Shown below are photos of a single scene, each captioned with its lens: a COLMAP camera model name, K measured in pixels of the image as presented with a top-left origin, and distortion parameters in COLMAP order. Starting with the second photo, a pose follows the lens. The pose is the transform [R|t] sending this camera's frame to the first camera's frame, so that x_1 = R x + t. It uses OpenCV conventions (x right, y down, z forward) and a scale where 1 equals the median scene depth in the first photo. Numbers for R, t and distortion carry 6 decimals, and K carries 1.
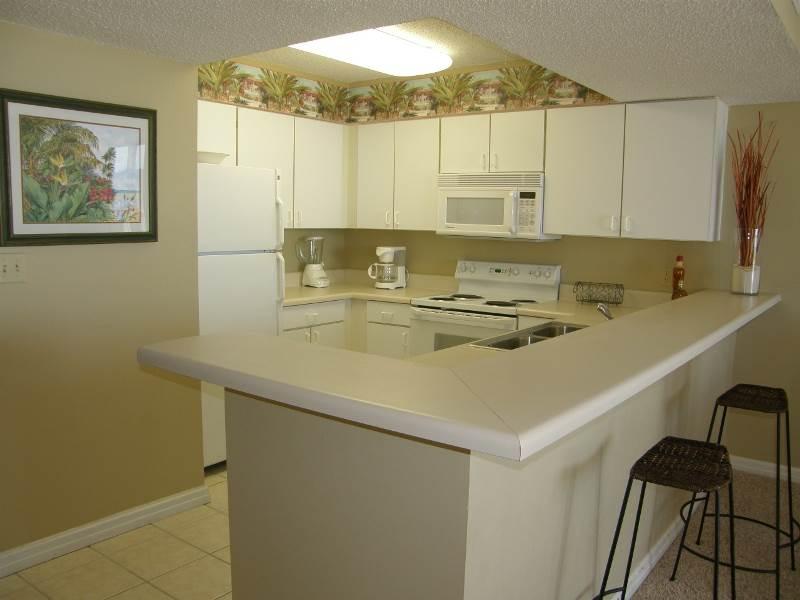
lens RADIAL K [[683.4, 0, 400.0], [0, 683.4, 300.0], [0, 0, 1]] dist [-0.196312, 0.160863]
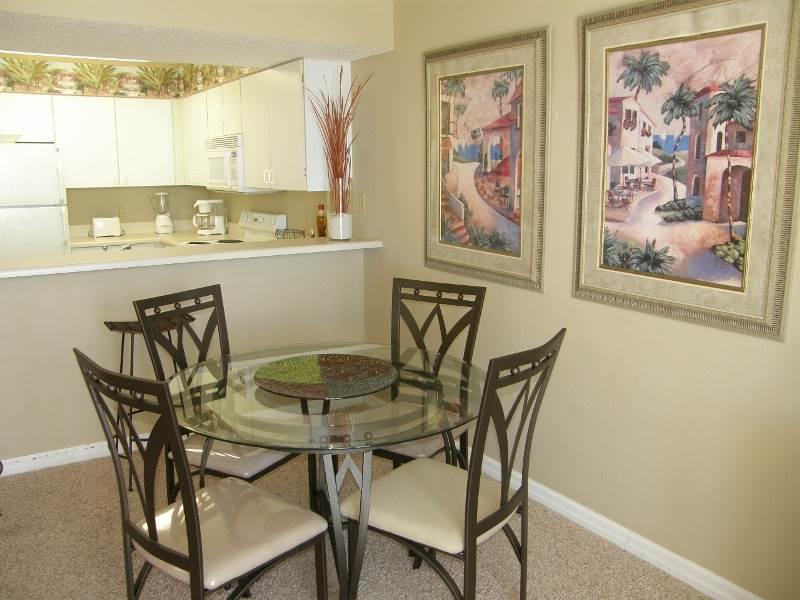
lens RADIAL K [[683.4, 0, 400.0], [0, 683.4, 300.0], [0, 0, 1]] dist [-0.196312, 0.160863]
pose [[0.945829, 0.045399, -0.321477, 0.762823], [-0.022891, 0.997036, 0.073453, 0.003240], [0.323858, -0.062115, 0.944064, -0.011273]]
